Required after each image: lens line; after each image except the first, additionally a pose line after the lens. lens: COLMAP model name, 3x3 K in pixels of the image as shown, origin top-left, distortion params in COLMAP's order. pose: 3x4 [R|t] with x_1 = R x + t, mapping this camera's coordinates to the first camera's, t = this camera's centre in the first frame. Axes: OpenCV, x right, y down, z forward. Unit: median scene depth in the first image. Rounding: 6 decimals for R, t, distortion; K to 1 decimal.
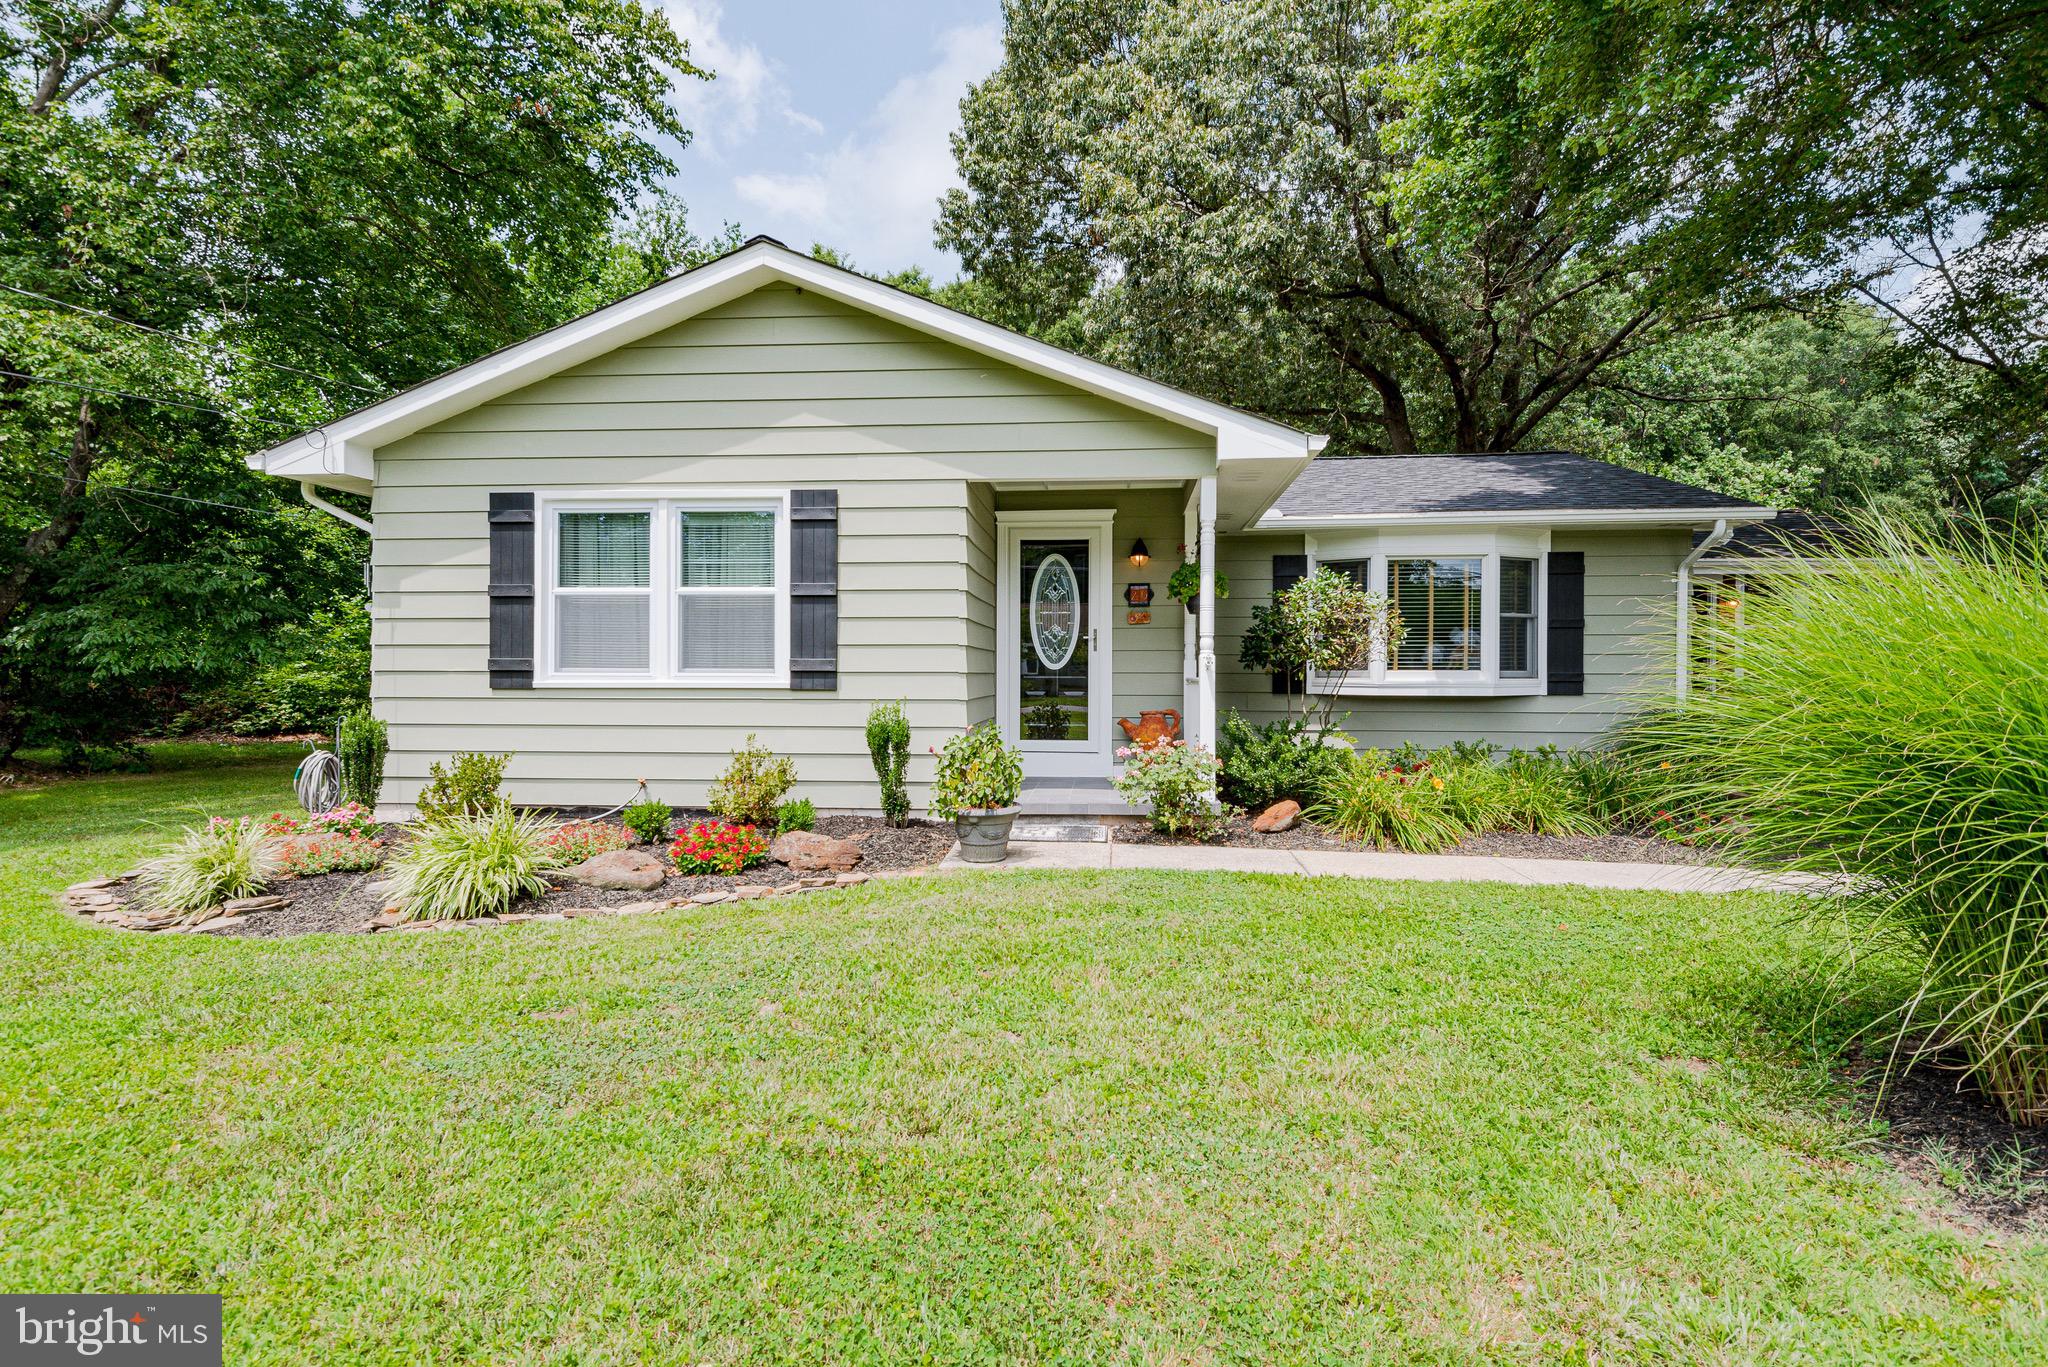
lens RADIAL K [[1022.4, 0, 1024.0], [0, 1022.4, 684.7], [0, 0, 1]] dist [0.019725, -0.000453]
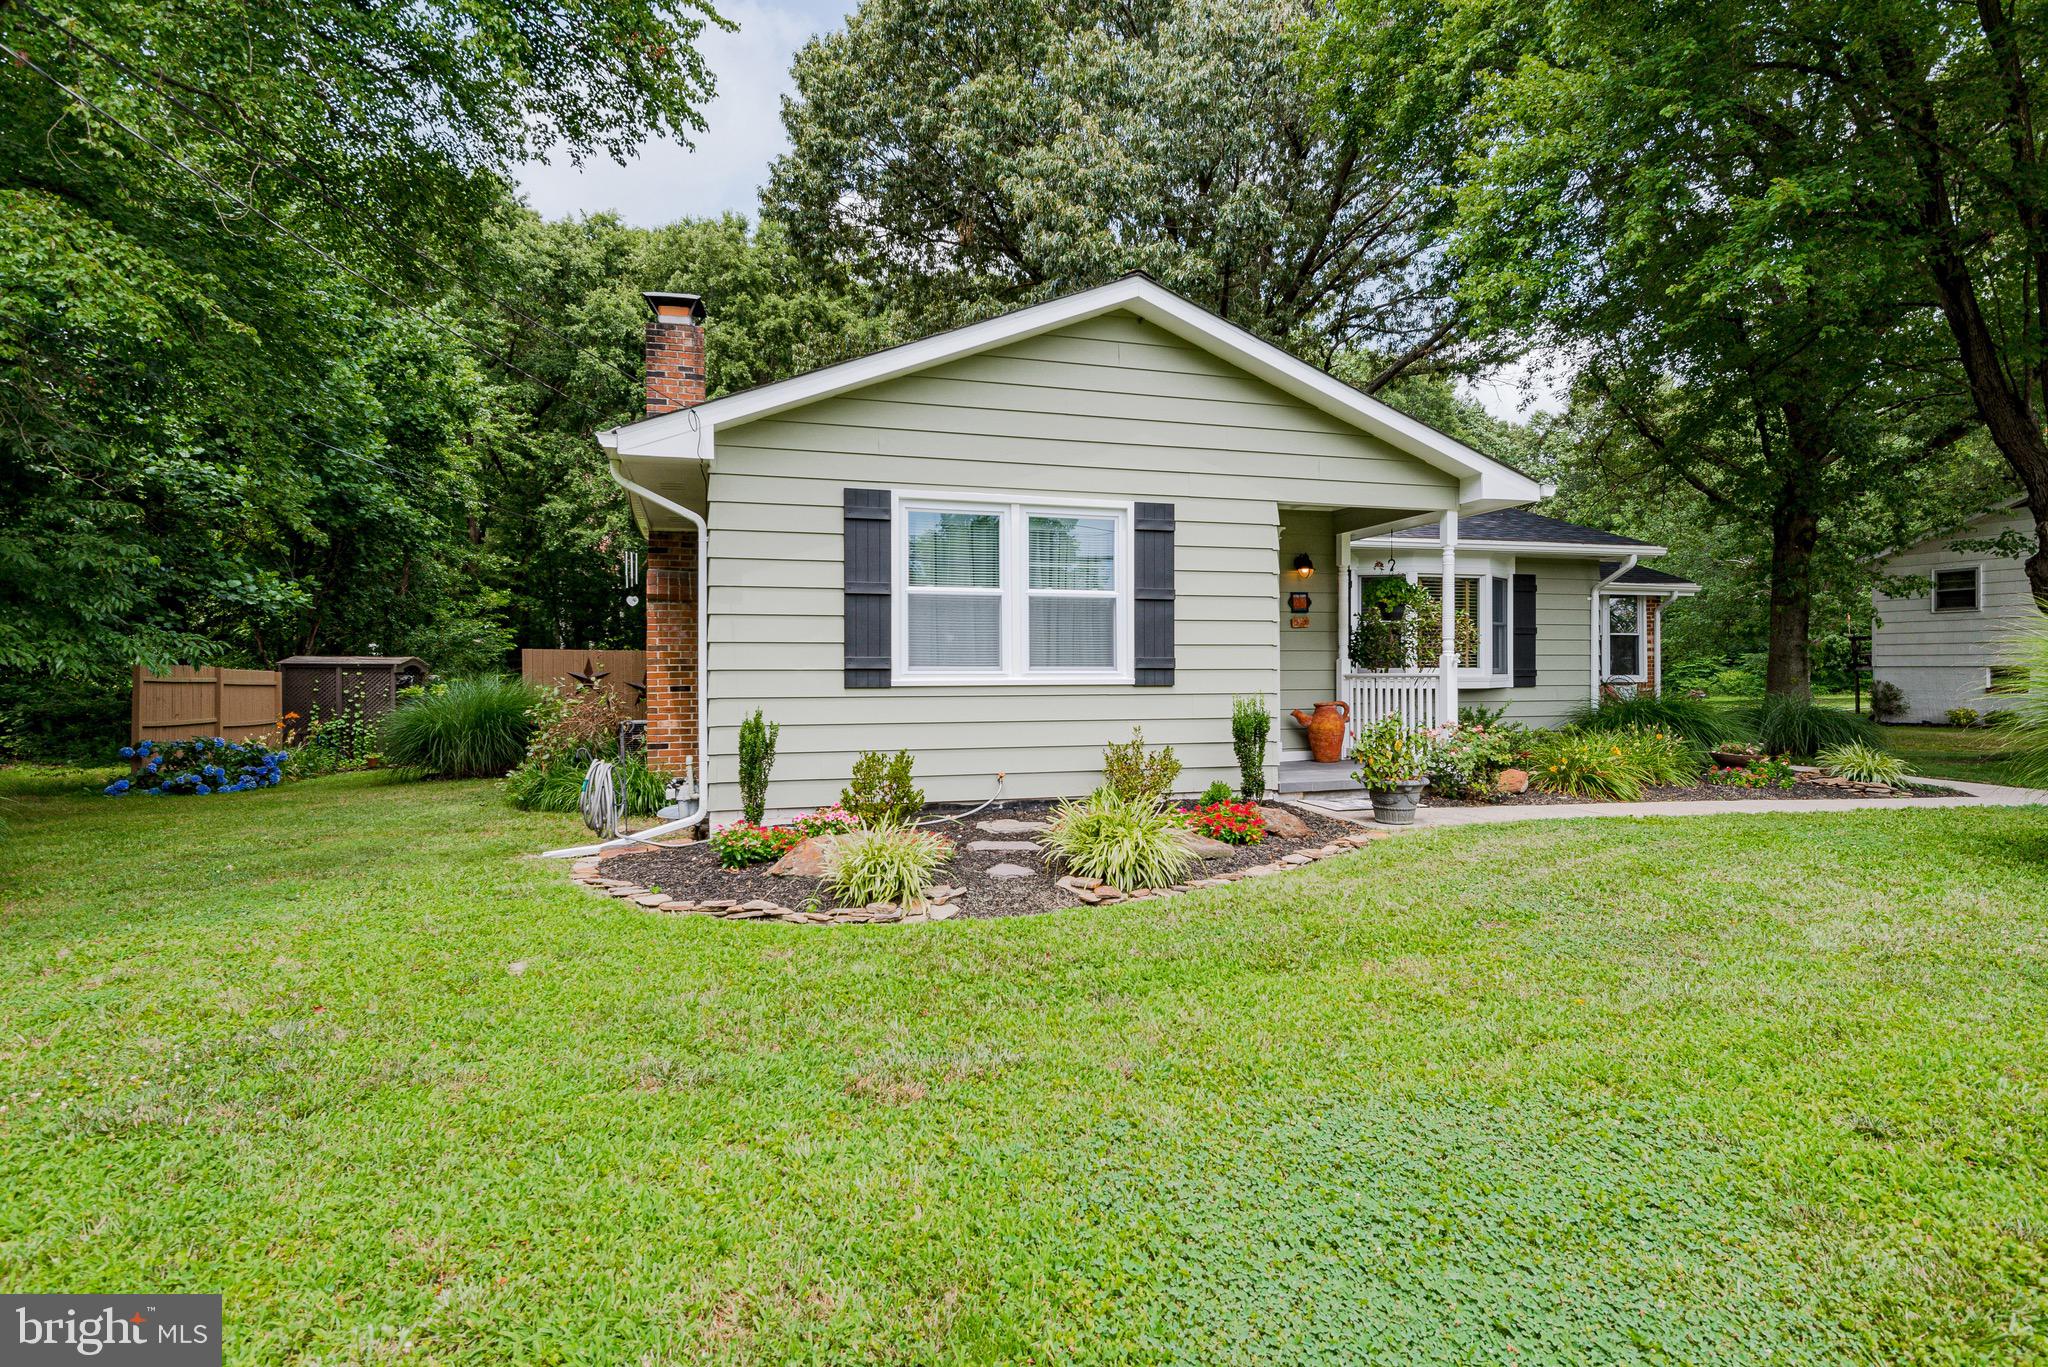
lens RADIAL K [[1107.9, 0, 1023.0], [0, 1107.9, 680.6], [0, 0, 1]] dist [0.042261, 0.000337]
pose [[0.920935, -0.007521, 0.389644, -0.777800], [0.011353, 0.999907, -0.007532, 0.006966], [-0.389552, 0.011360, 0.920935, -0.037051]]
